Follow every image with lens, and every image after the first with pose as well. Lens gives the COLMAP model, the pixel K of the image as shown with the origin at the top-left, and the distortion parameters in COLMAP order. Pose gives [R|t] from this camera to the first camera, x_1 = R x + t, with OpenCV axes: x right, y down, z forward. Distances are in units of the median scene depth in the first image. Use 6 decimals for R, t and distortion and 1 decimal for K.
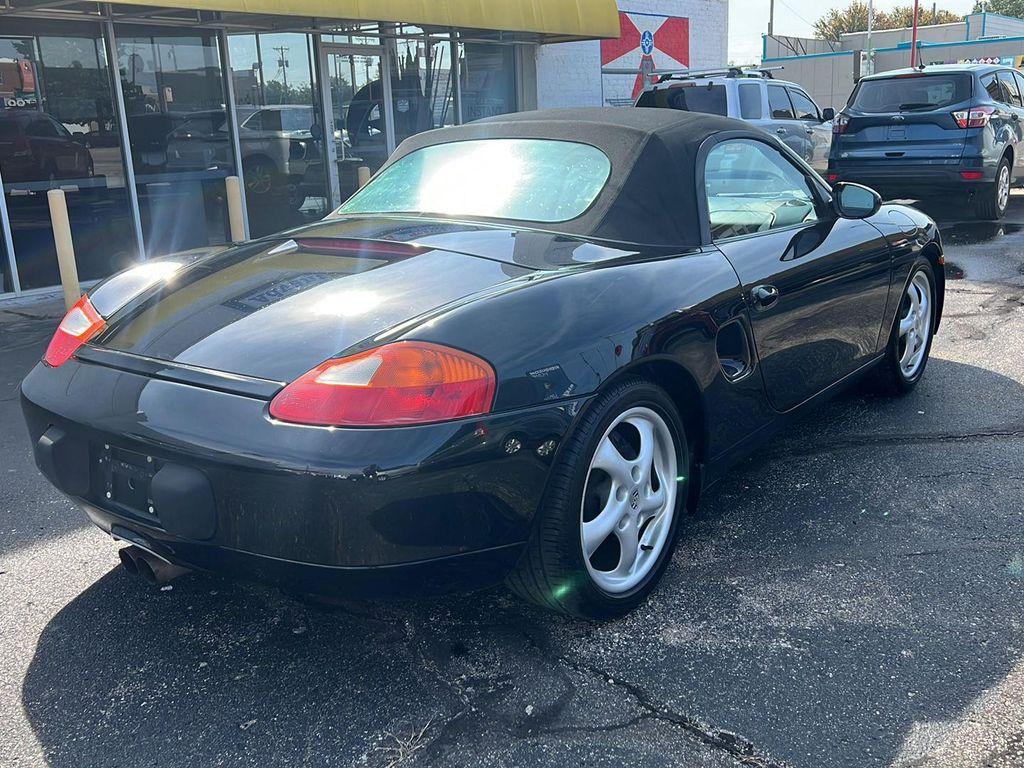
lens RADIAL K [[974.7, 0, 515.6], [0, 974.7, 391.8], [0, 0, 1]] dist [0.042175, -0.042050]
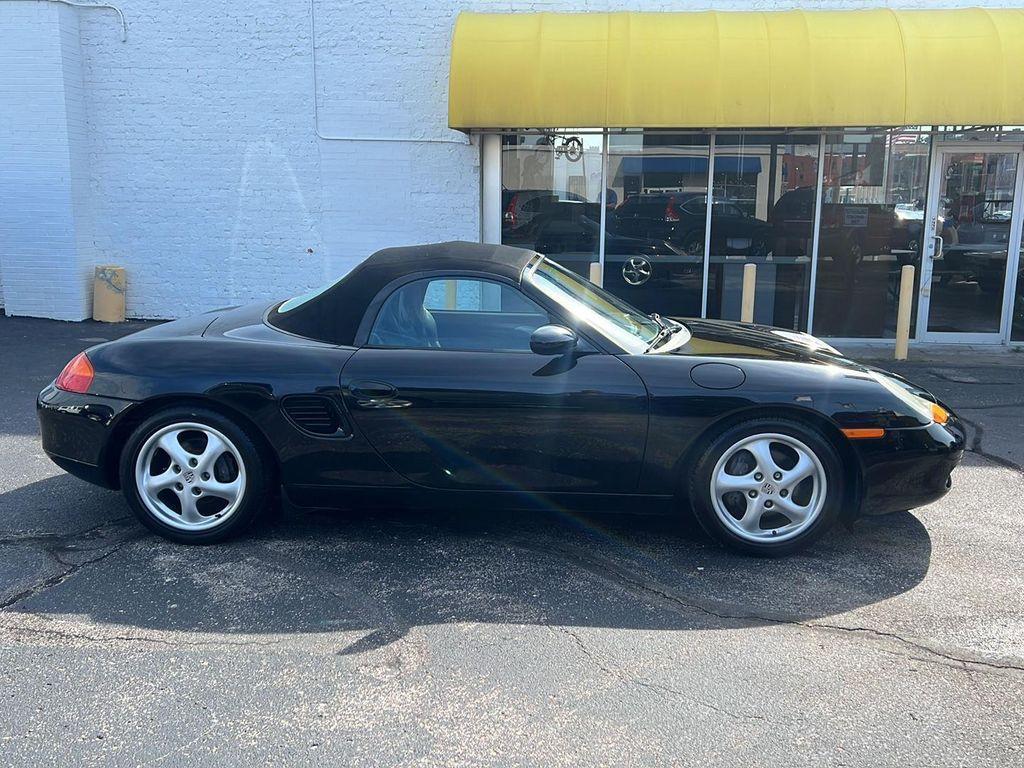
lens RADIAL K [[974.7, 0, 515.6], [0, 974.7, 391.8], [0, 0, 1]] dist [0.042175, -0.042050]
pose [[0.568319, 0.197586, -0.798733, 1.529446], [-0.246922, 0.966952, 0.063507, -0.239290], [0.784884, 0.161133, 0.598325, 0.358345]]
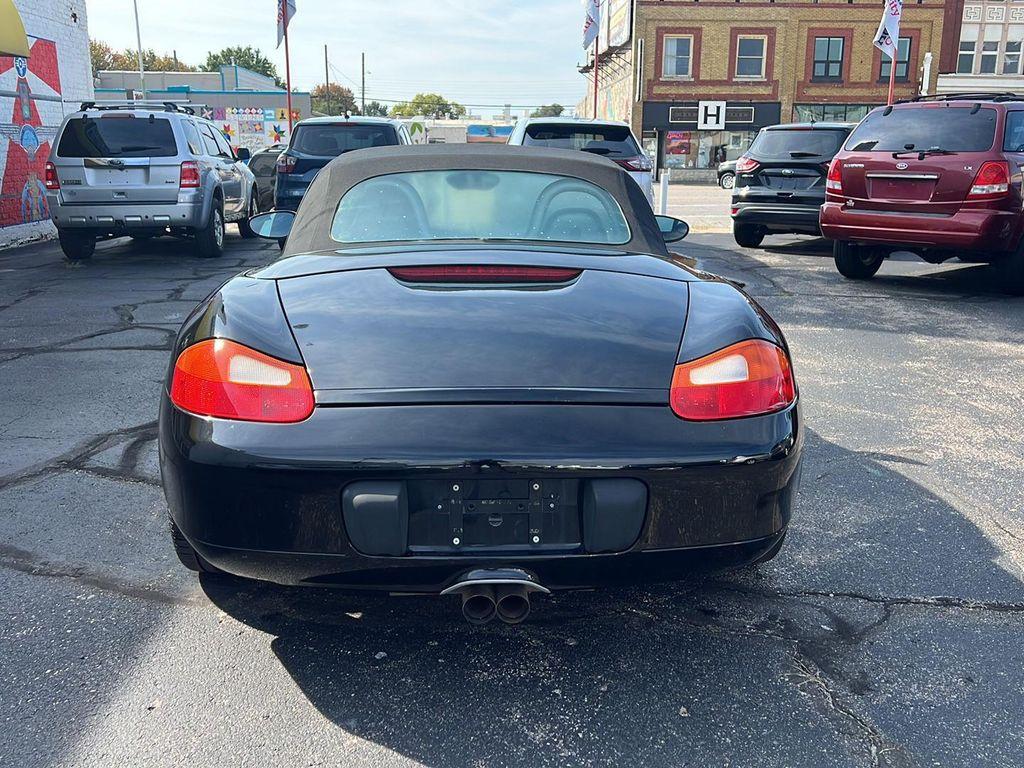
lens RADIAL K [[974.7, 0, 515.6], [0, 974.7, 391.8], [0, 0, 1]] dist [0.042175, -0.042050]
pose [[0.746858, -0.112417, 0.655412, -0.805238], [0.137515, 0.990412, 0.013174, -0.032015], [-0.650609, 0.080290, 0.755157, 0.221176]]
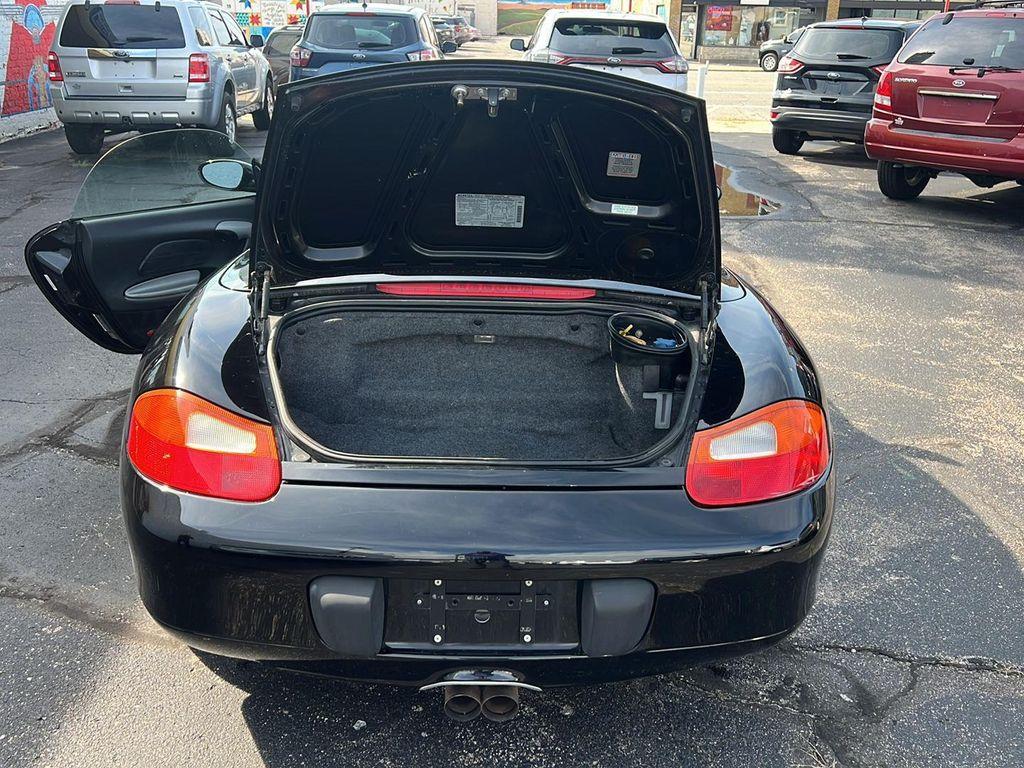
lens RADIAL K [[974.7, 0, 515.6], [0, 974.7, 391.8], [0, 0, 1]] dist [0.042175, -0.042050]
pose [[0.766425, -0.170042, 0.619418, -0.704978], [0.111864, 0.984922, 0.131967, -0.167724], [-0.632519, -0.031853, 0.773890, 0.278892]]
